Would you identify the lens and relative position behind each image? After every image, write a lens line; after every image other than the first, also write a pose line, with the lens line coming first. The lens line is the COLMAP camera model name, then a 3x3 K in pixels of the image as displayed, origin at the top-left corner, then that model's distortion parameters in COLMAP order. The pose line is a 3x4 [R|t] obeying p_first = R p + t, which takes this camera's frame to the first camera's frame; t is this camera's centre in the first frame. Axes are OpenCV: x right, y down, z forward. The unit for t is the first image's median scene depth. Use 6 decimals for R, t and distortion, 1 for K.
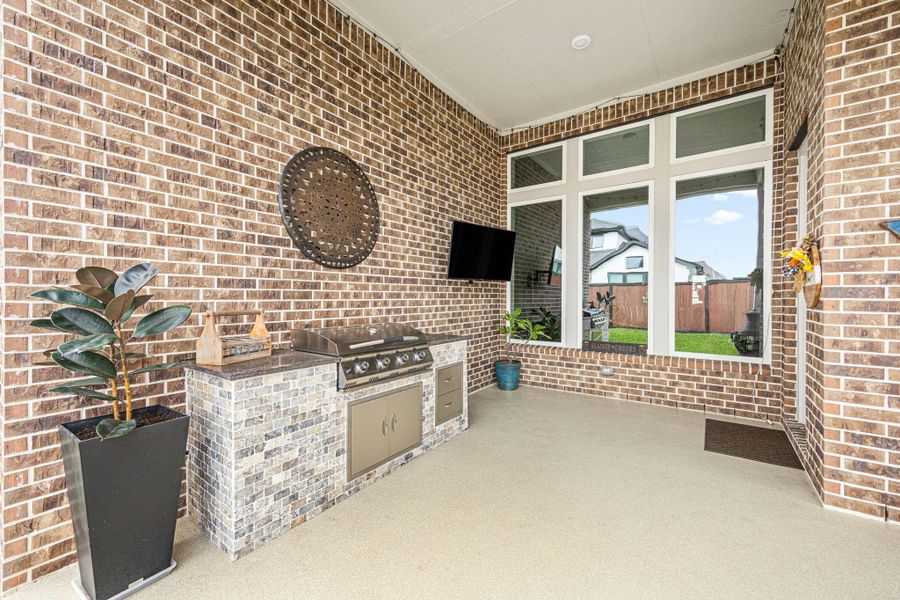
lens RADIAL K [[344.5, 0, 448.1], [0, 344.5, 298.5], [0, 0, 1]] dist [-0.000869, -0.000158]
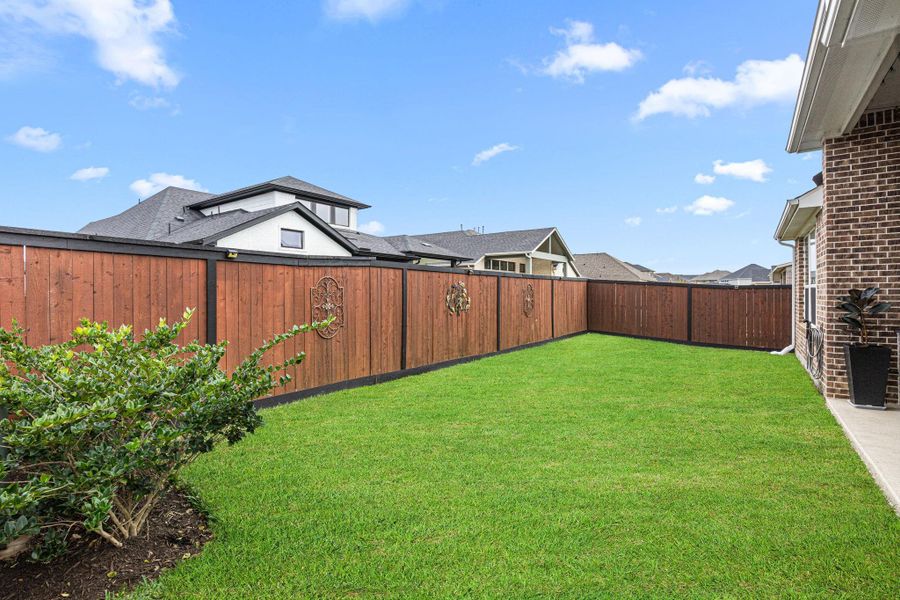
lens RADIAL K [[450.1, 0, 439.0], [0, 450.1, 296.7], [0, 0, 1]] dist [0.003521, 0.001175]
pose [[0.000479, 0.000354, -1.000000, 2.436413], [0.001783, 0.999998, 0.000355, -0.030877], [0.999998, -0.001784, 0.000478, -2.195698]]
